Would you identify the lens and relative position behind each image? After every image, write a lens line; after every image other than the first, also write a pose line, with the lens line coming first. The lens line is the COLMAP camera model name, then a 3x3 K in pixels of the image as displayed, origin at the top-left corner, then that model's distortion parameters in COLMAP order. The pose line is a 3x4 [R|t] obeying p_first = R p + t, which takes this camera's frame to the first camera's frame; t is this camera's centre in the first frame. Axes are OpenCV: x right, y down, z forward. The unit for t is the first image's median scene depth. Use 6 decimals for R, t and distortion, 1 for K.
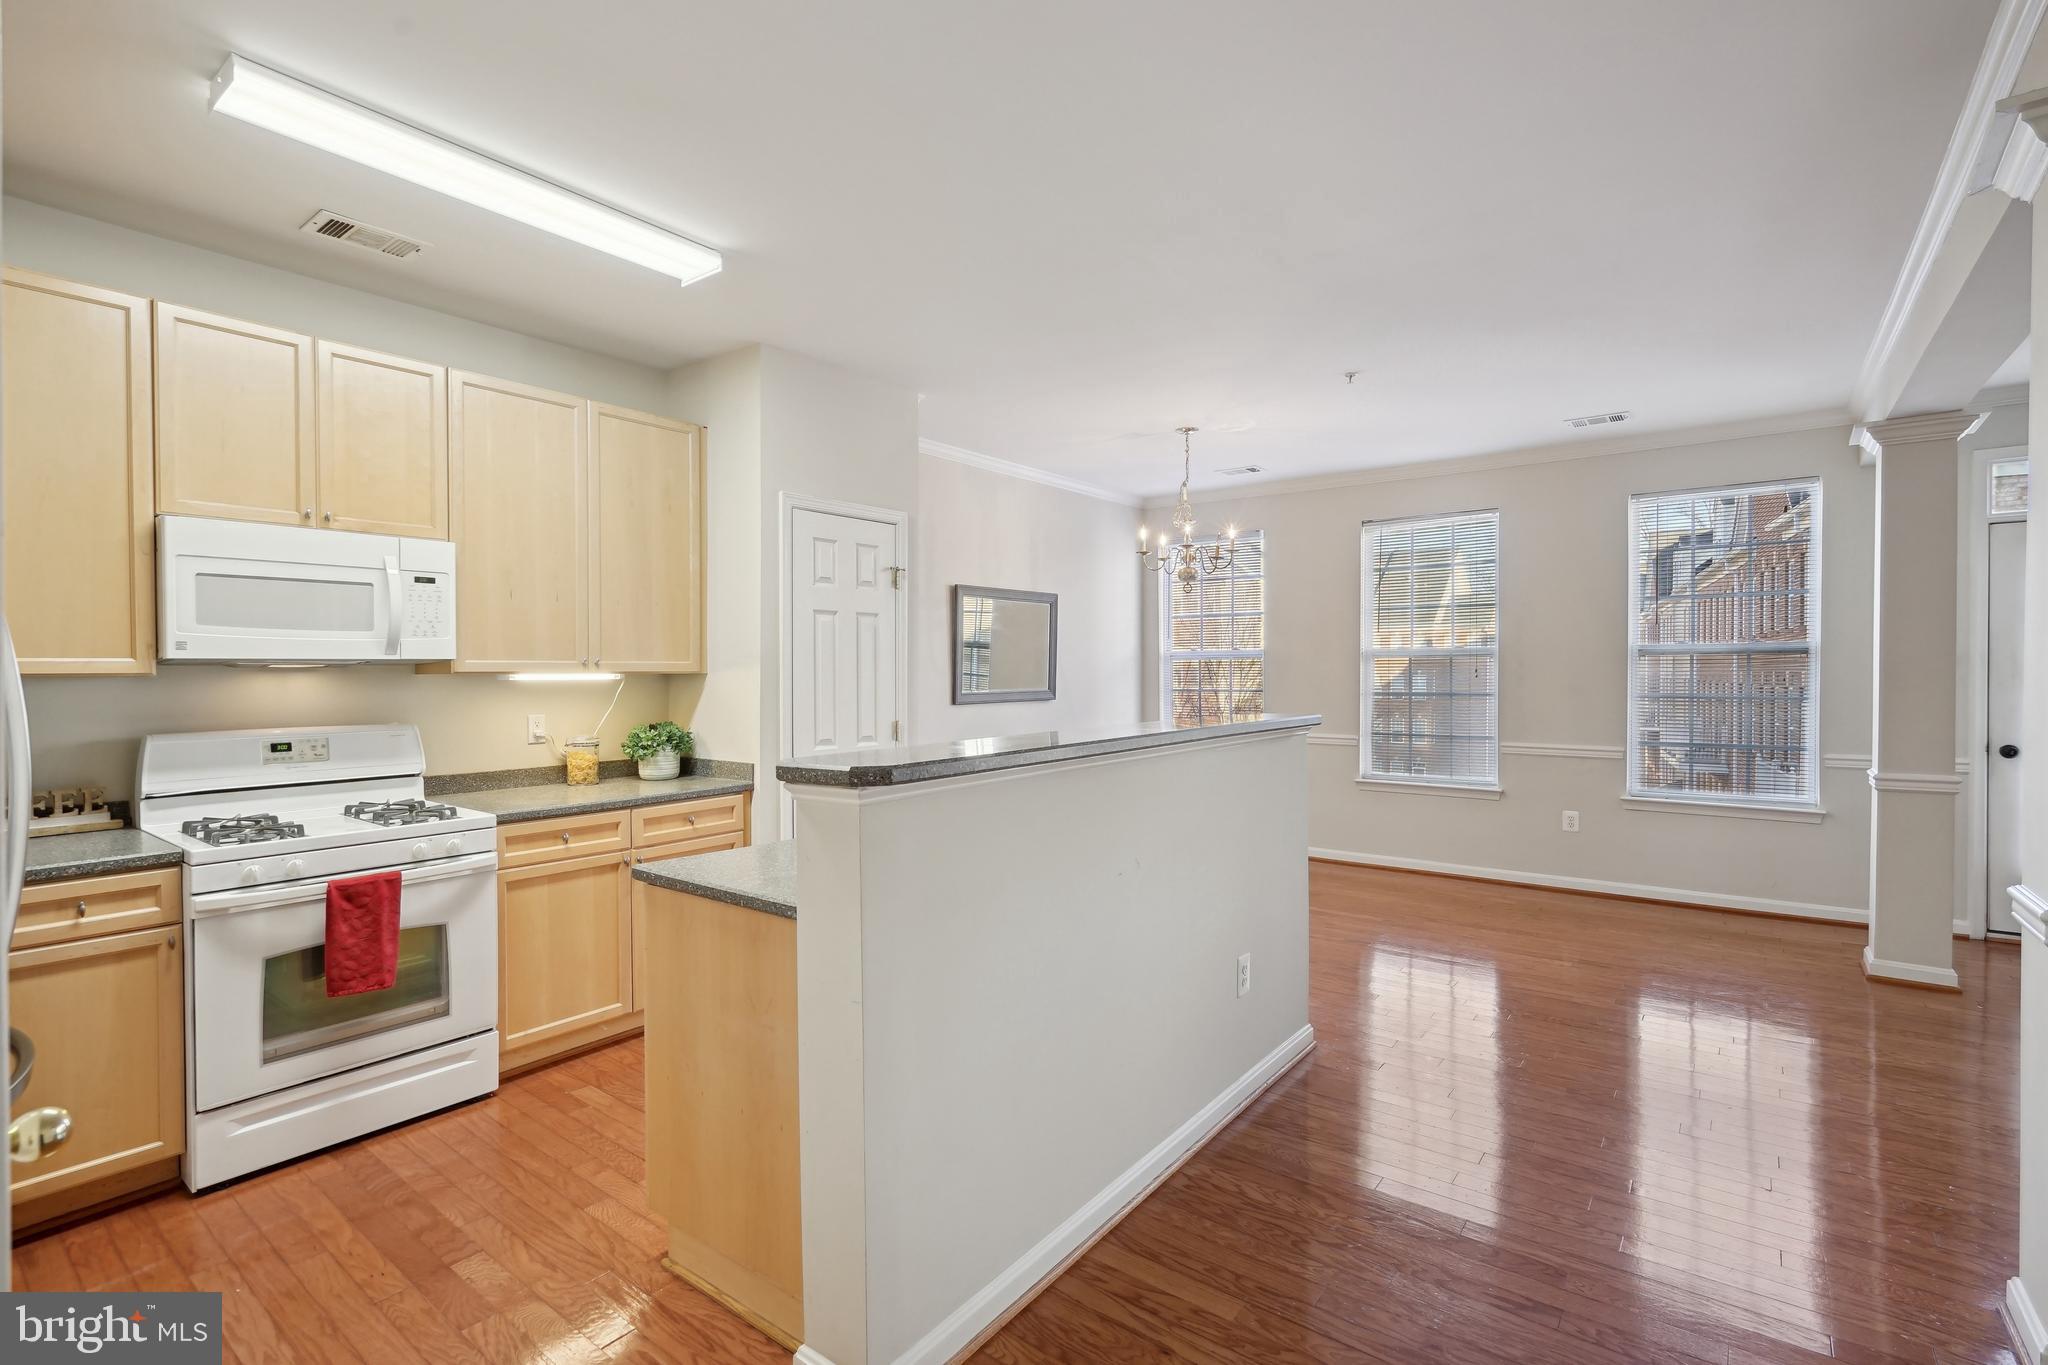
lens RADIAL K [[955.5, 0, 1005.7], [0, 955.5, 675.7], [0, 0, 1]] dist [-0.001128, -0.000713]
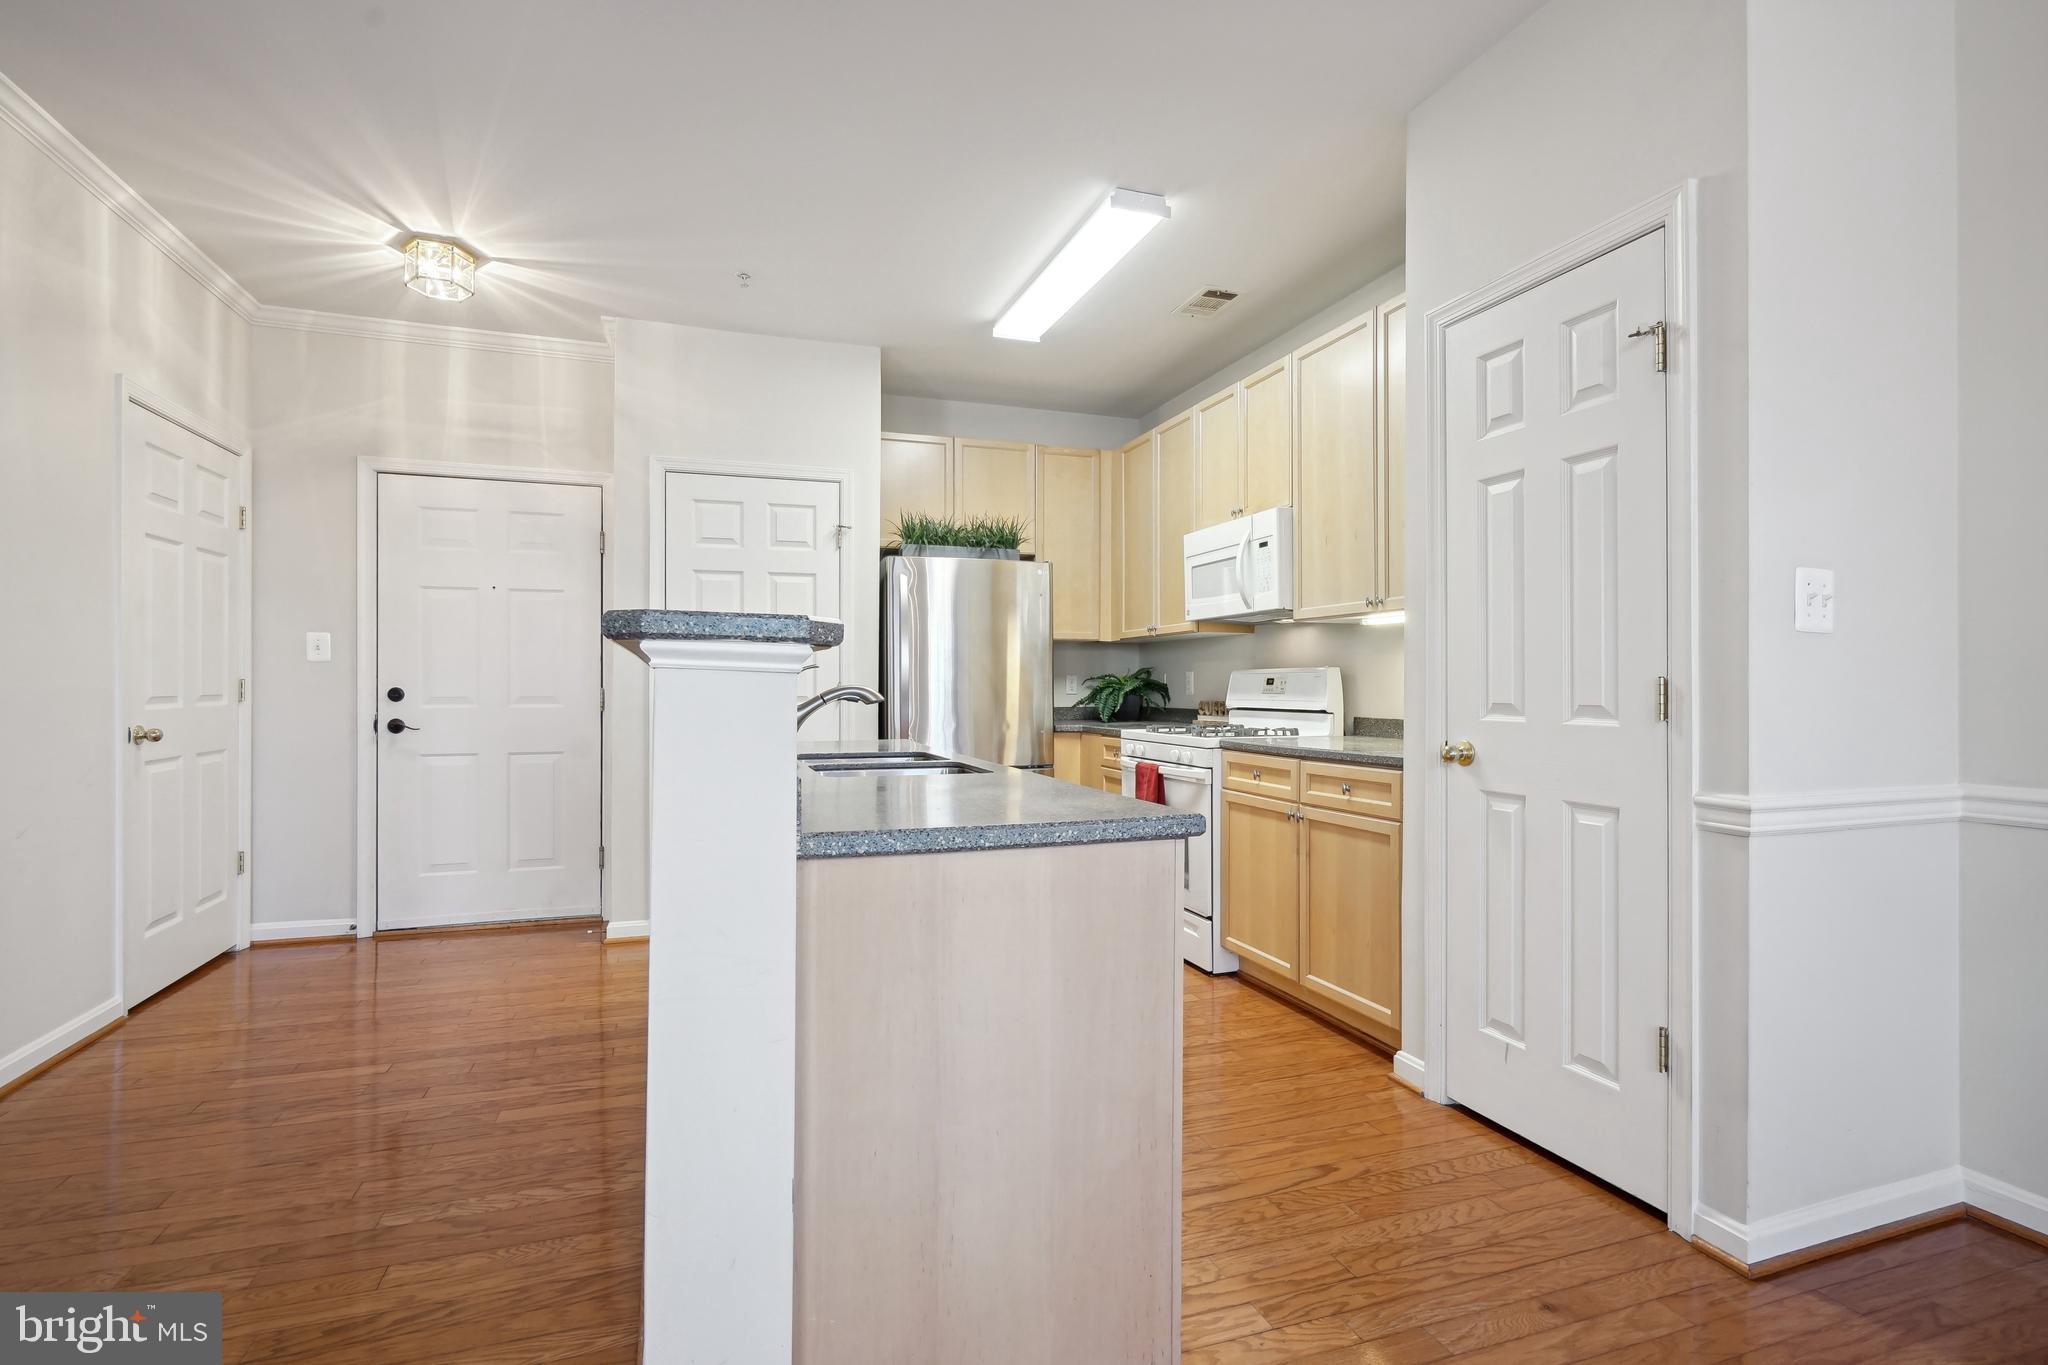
lens RADIAL K [[955.5, 0, 1017.9], [0, 955.5, 683.3], [0, 0, 1]] dist [-0.001128, -0.000713]
pose [[-0.536694, 0.001409, -0.843776, 0.563784], [-0.006153, 0.999965, 0.005584, 0.068503], [0.843754, 0.008189, -0.536667, 1.365152]]
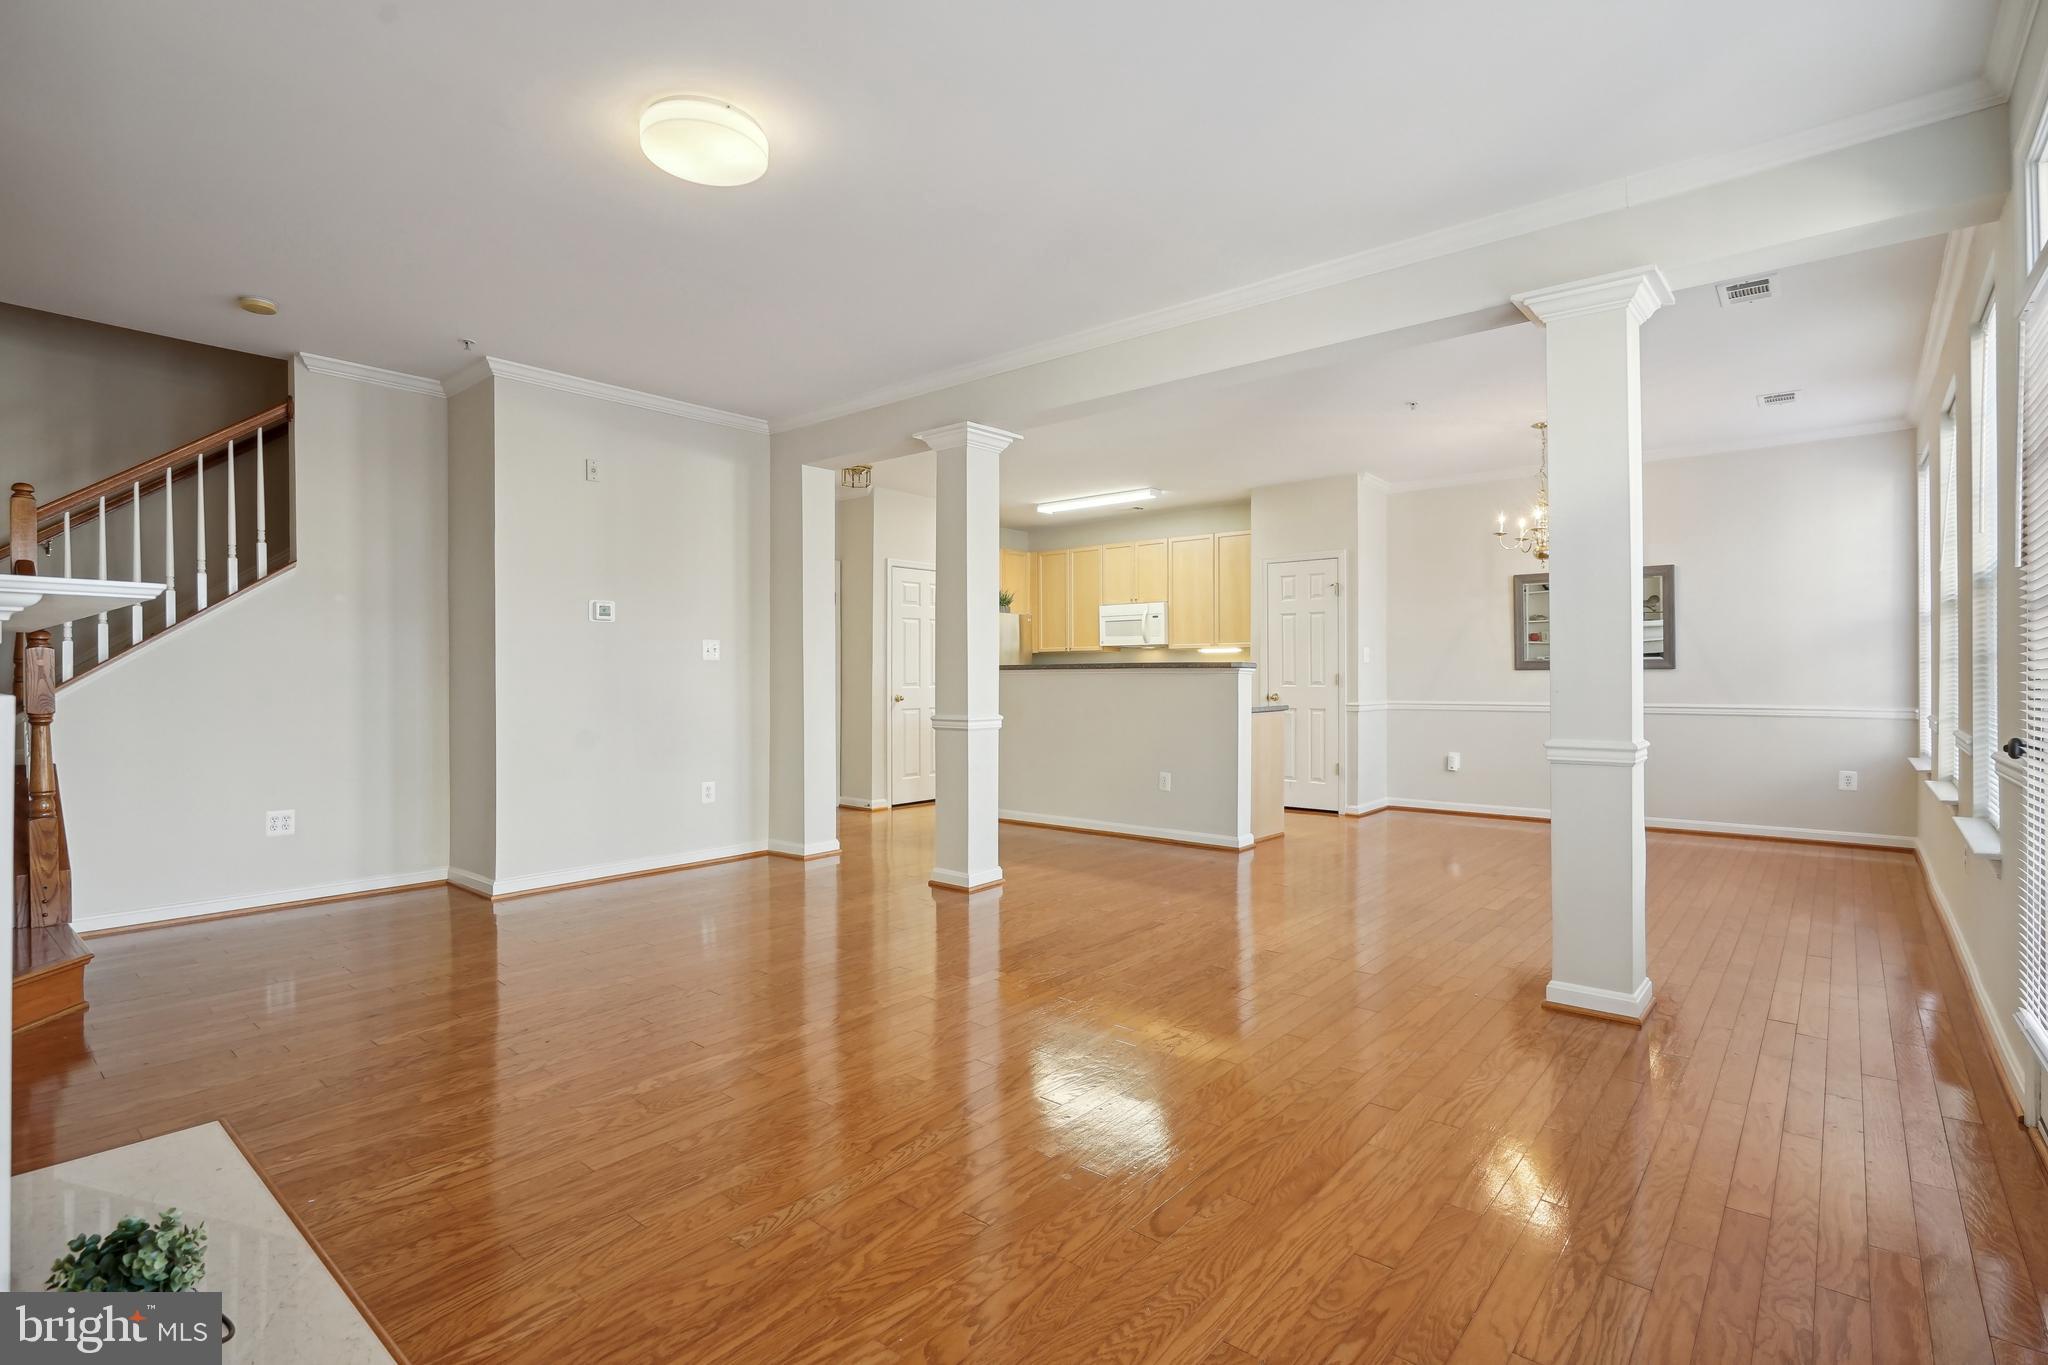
lens RADIAL K [[955.5, 0, 1012.4], [0, 955.5, 684.2], [0, 0, 1]] dist [-0.001128, -0.000713]
pose [[-0.046969, 0.010585, -0.998840, 2.216472], [-0.005278, 0.999927, 0.010845, 0.069838], [0.998882, 0.005781, -0.046910, 0.698428]]
